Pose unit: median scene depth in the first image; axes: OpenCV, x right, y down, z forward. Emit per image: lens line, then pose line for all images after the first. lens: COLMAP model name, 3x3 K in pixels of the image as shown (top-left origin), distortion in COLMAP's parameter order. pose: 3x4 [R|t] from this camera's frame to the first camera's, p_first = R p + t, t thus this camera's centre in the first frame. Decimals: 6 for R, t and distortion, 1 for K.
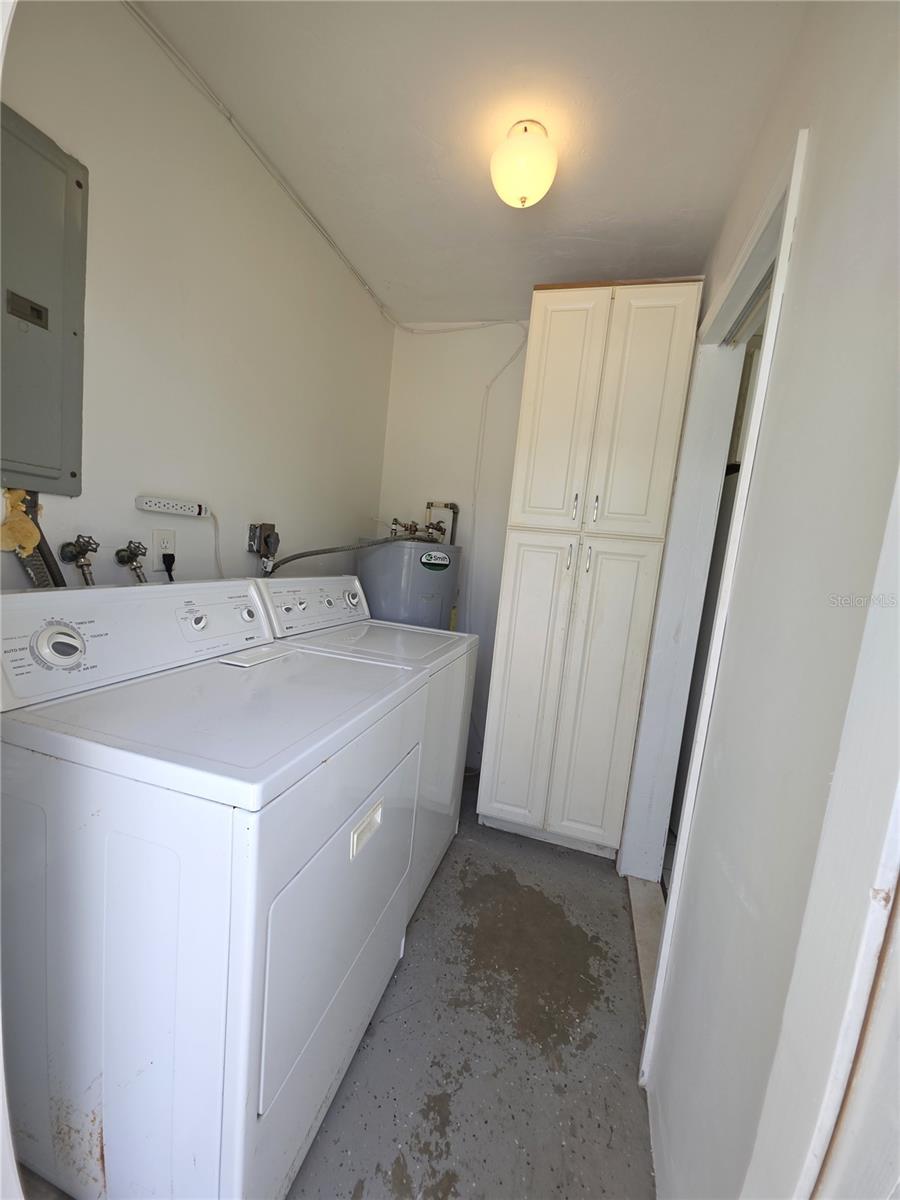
lens RADIAL K [[477.2, 0, 447.8], [0, 477.2, 603.6], [0, 0, 1]] dist [0.010110, -0.006852]
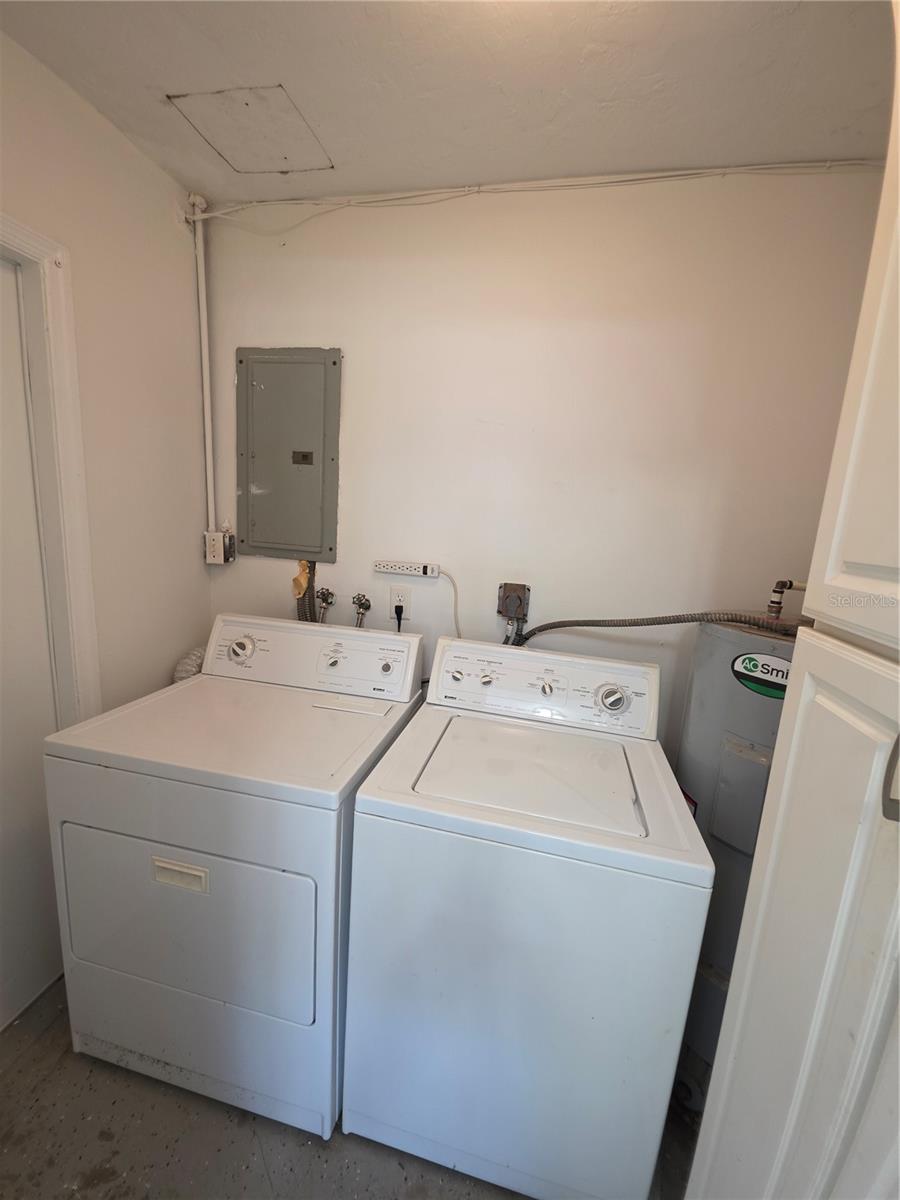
lens RADIAL K [[477.2, 0, 450.6], [0, 477.2, 606.4], [0, 0, 1]] dist [0.010110, -0.006852]
pose [[0.073698, 0.085558, -0.993604, 0.637845], [-0.172858, 0.982329, 0.071765, -0.212485], [0.982186, 0.166464, 0.087185, 1.021229]]
